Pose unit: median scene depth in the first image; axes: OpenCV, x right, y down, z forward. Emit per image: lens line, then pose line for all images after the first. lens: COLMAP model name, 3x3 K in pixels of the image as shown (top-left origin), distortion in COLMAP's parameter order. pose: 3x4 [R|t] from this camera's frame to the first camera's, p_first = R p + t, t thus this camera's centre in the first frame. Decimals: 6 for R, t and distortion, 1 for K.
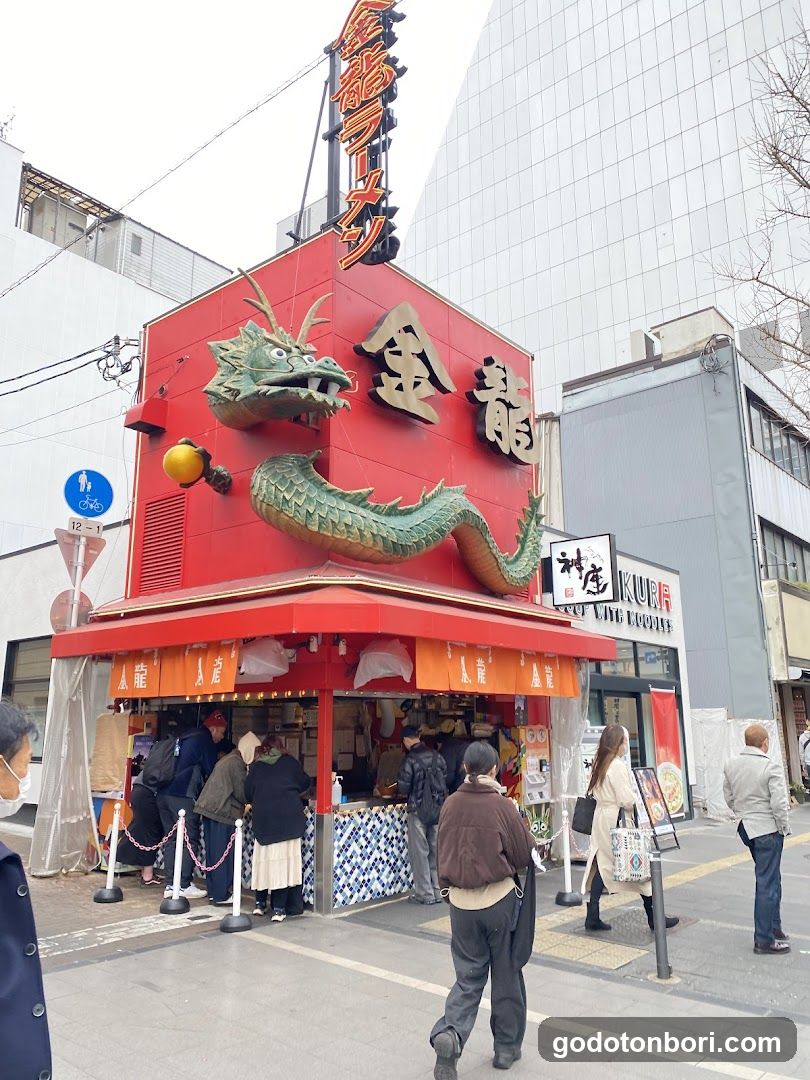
lens RADIAL K [[811.5, 0, 393.6], [0, 811.5, 515.4], [0, 0, 1]] dist [0.012754, -0.032367]
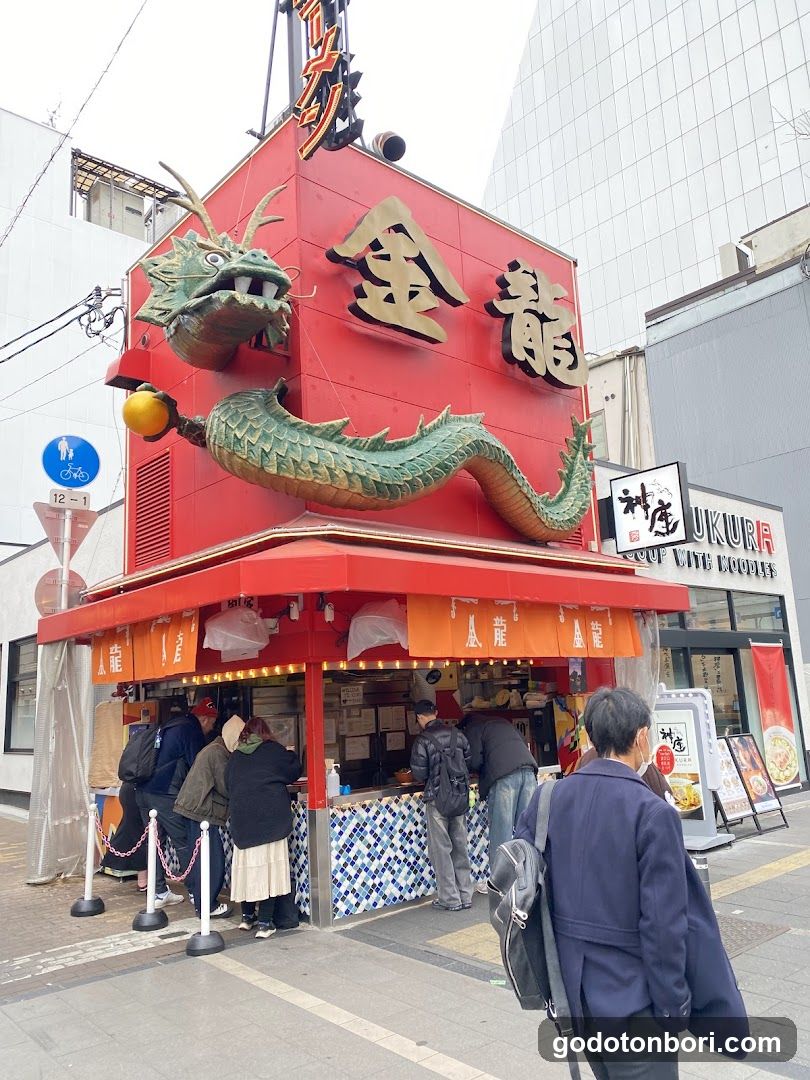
lens RADIAL K [[811.5, 0, 407.5], [0, 811.5, 534.8], [0, 0, 1]] dist [0.012754, -0.032367]
pose [[0.989487, -0.071643, -0.125628, 0.107031], [0.078403, 0.995682, 0.049712, 0.040260], [0.121524, -0.059039, 0.990831, 0.157249]]
